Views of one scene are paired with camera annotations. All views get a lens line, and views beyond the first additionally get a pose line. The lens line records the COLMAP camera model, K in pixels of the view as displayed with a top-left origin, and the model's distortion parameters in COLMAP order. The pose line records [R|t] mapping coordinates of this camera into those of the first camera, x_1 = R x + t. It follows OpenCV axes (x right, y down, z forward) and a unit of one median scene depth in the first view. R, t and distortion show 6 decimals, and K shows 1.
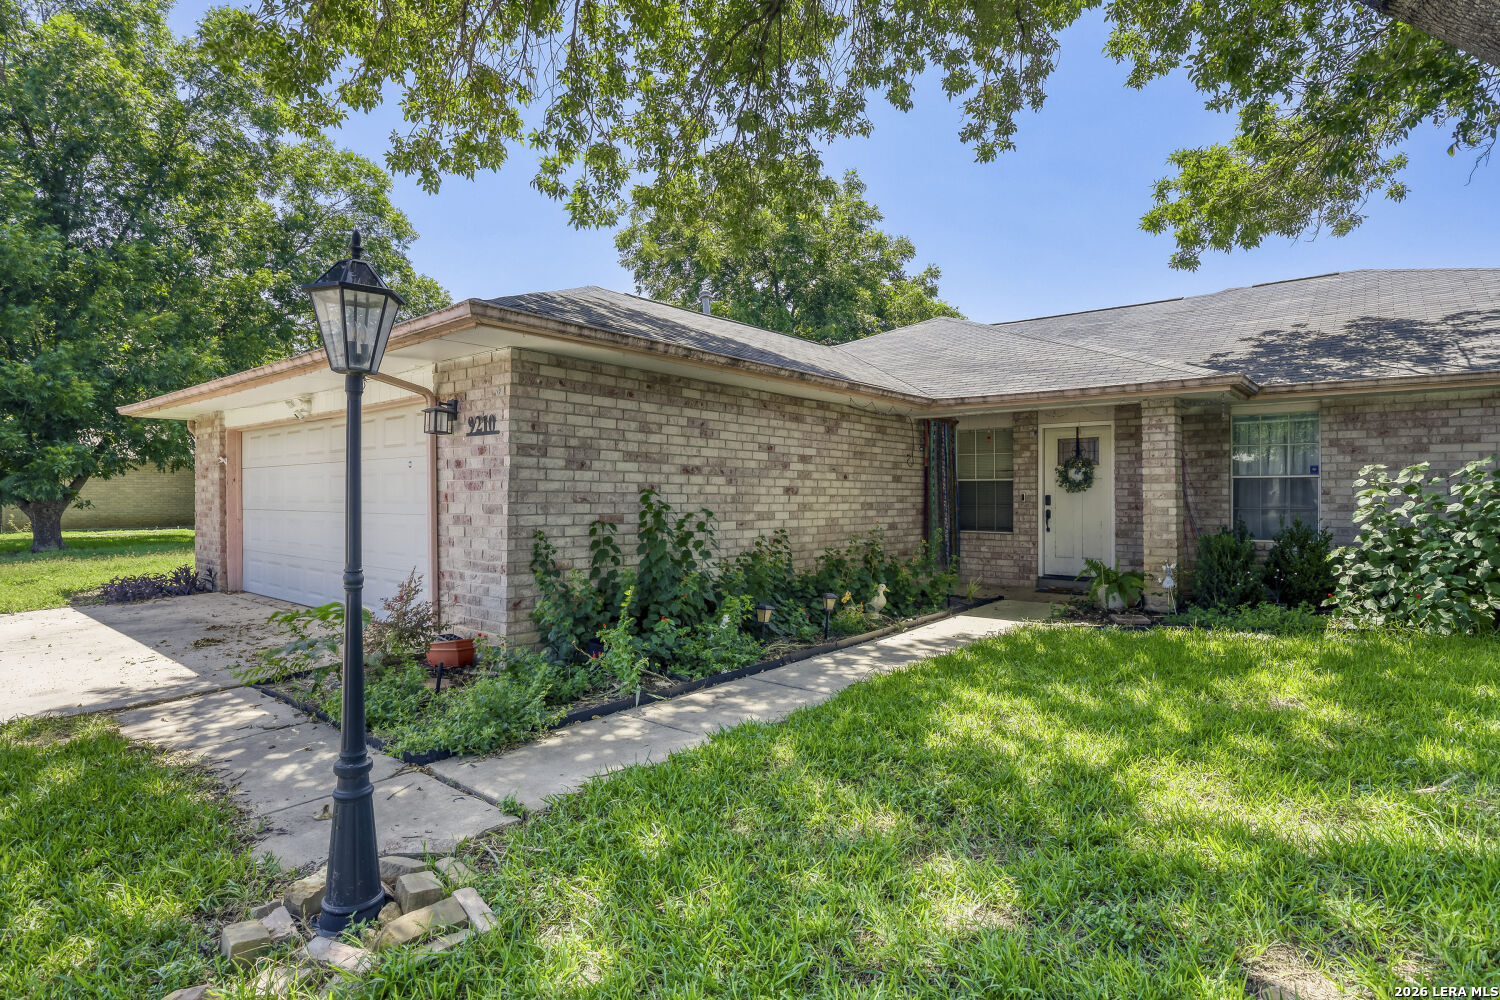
lens RADIAL K [[773.1, 0, 747.3], [0, 773.1, 504.4], [0, 0, 1]] dist [0.003196, 0.000424]
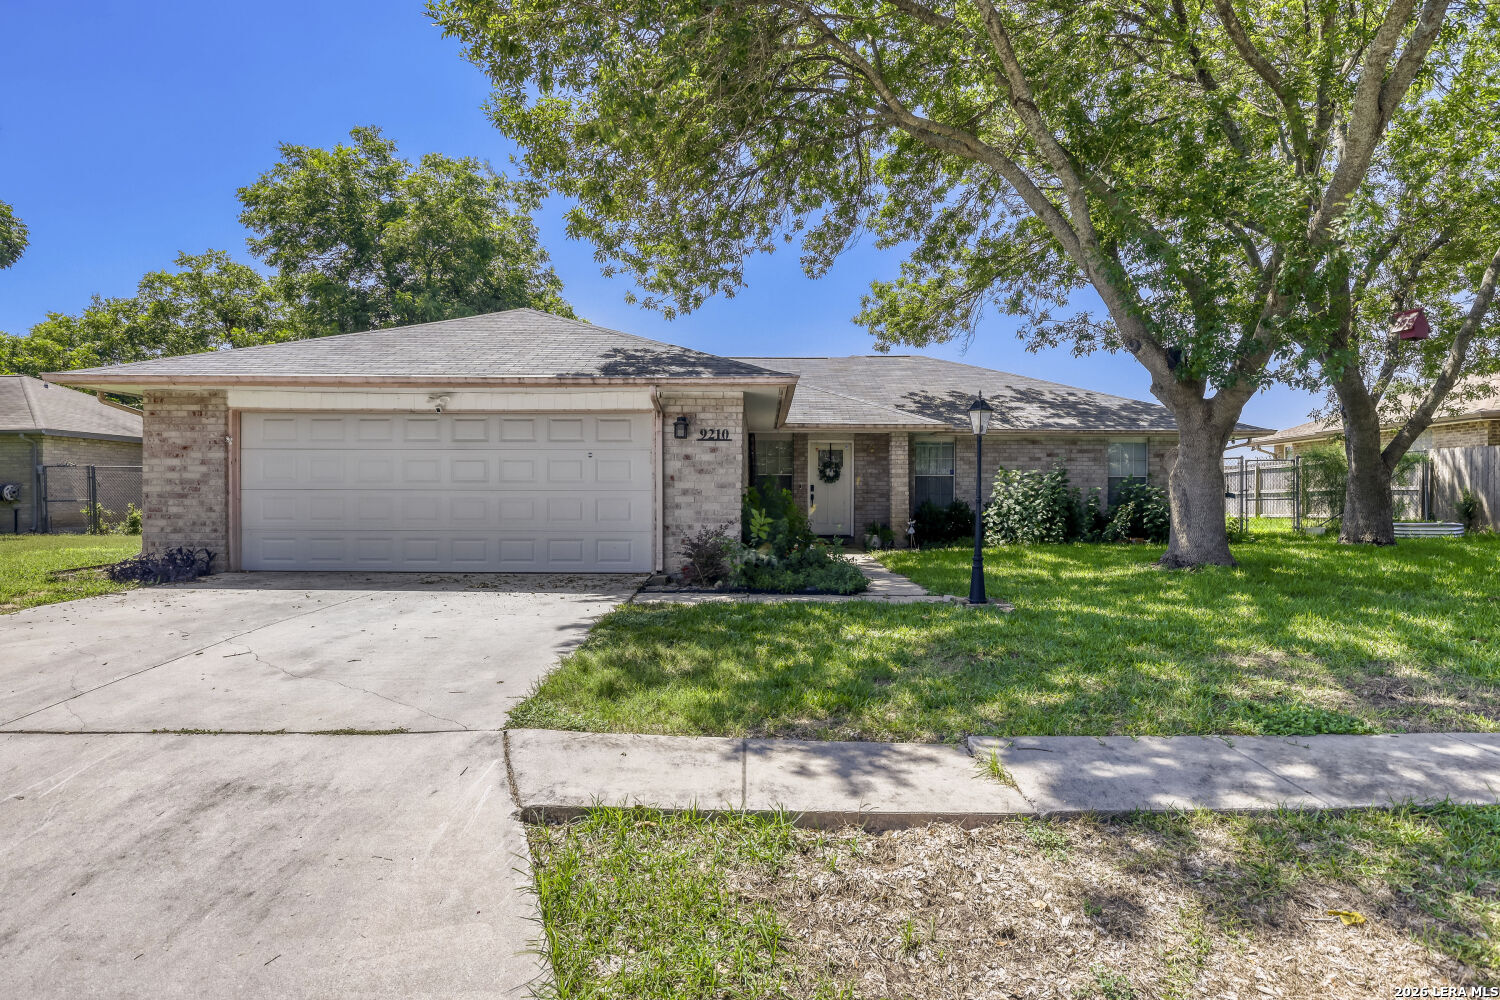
lens RADIAL K [[846.5, 0, 746.4], [0, 846.5, 502.1], [0, 0, 1]] dist [-0.002211, -0.000341]
pose [[0.776114, -0.000822, 0.630592, -1.087411], [0.002287, 0.999996, -0.001511, 0.034236], [-0.630589, 0.002614, 0.776113, -0.345511]]
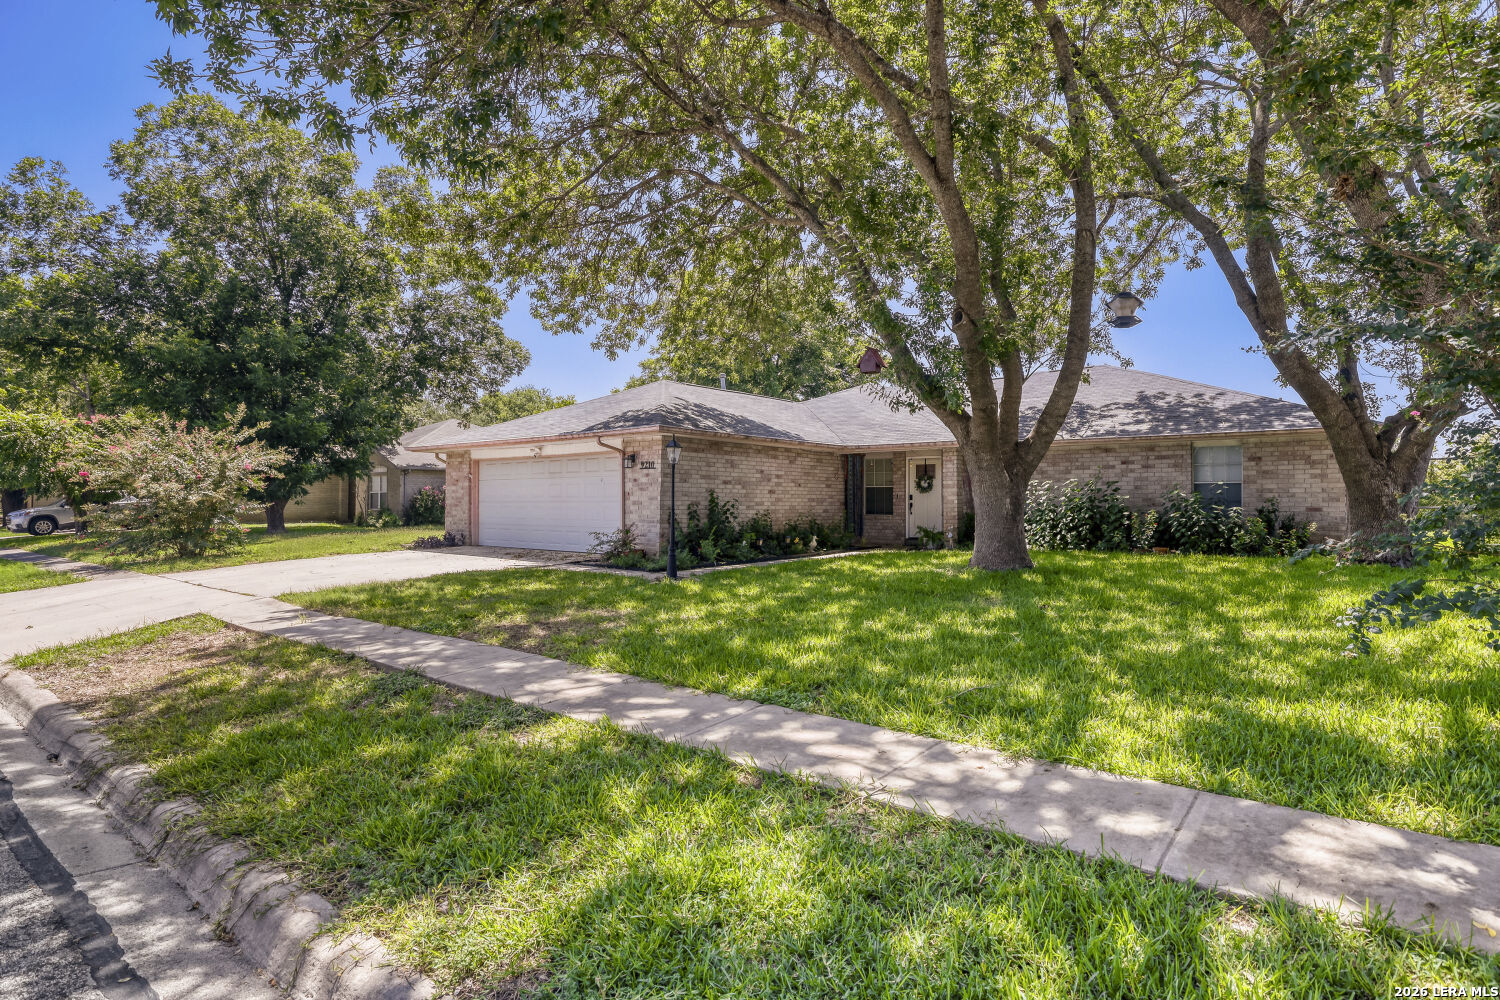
lens RADIAL K [[773.1, 0, 753.4], [0, 773.1, 496.4], [0, 0, 1]] dist [0.003196, 0.000424]
pose [[0.999793, 0.000220, 0.020357, -0.038096], [0.000146, 0.999838, -0.018013, 0.033818], [-0.020358, 0.018013, 0.999630, -1.144182]]
